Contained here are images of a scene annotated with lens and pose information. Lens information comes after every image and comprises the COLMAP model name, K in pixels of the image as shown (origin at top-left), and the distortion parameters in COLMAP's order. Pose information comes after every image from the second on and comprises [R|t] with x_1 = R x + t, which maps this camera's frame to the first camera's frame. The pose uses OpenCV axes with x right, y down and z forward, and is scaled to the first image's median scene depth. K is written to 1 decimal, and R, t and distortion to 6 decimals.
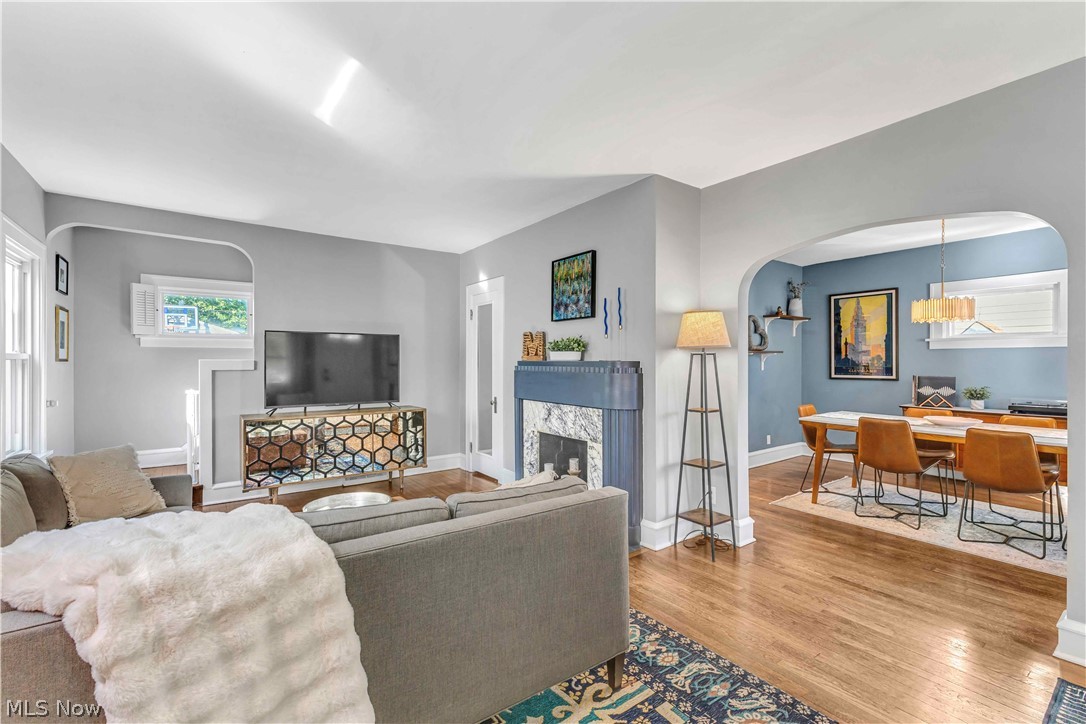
lens RADIAL K [[494.8, 0, 543.0], [0, 494.8, 362.0], [0, 0, 1]] dist [0.000312, -0.000122]
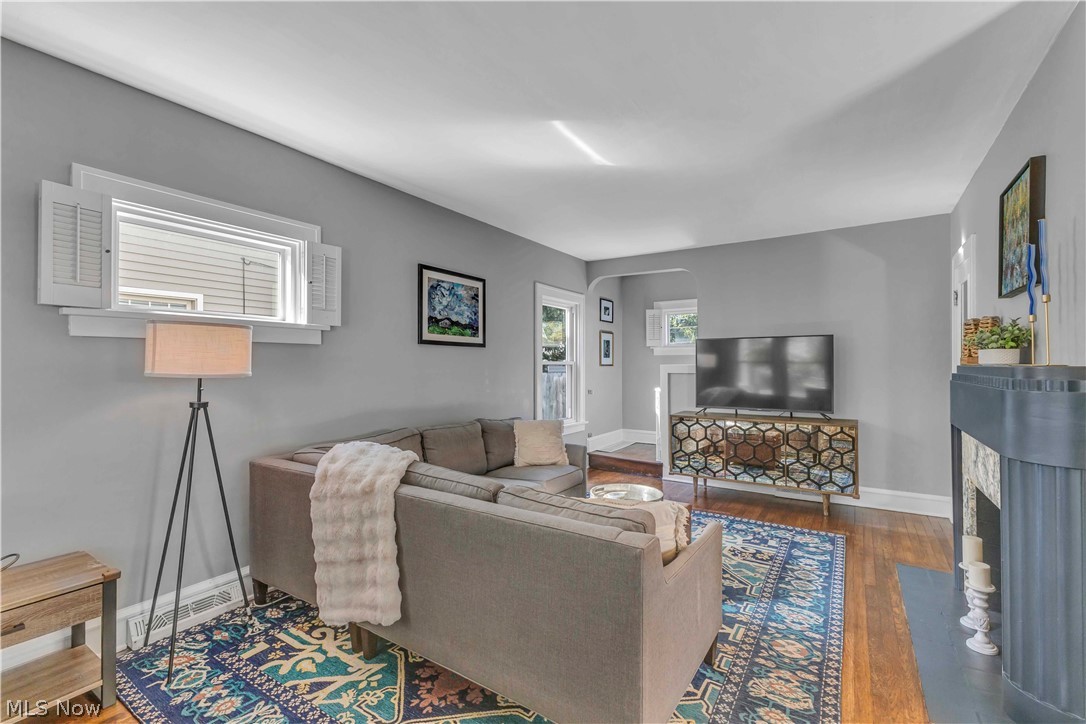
lens RADIAL K [[475.0, 0, 537.9], [0, 475.0, 361.9], [0, 0, 1]] dist [0.015526, -0.000015]
pose [[0.335339, -0.007032, -0.942071, 0.350431], [-0.000917, 0.999969, -0.007790, -0.001689], [0.942097, 0.003477, 0.335322, 0.278378]]
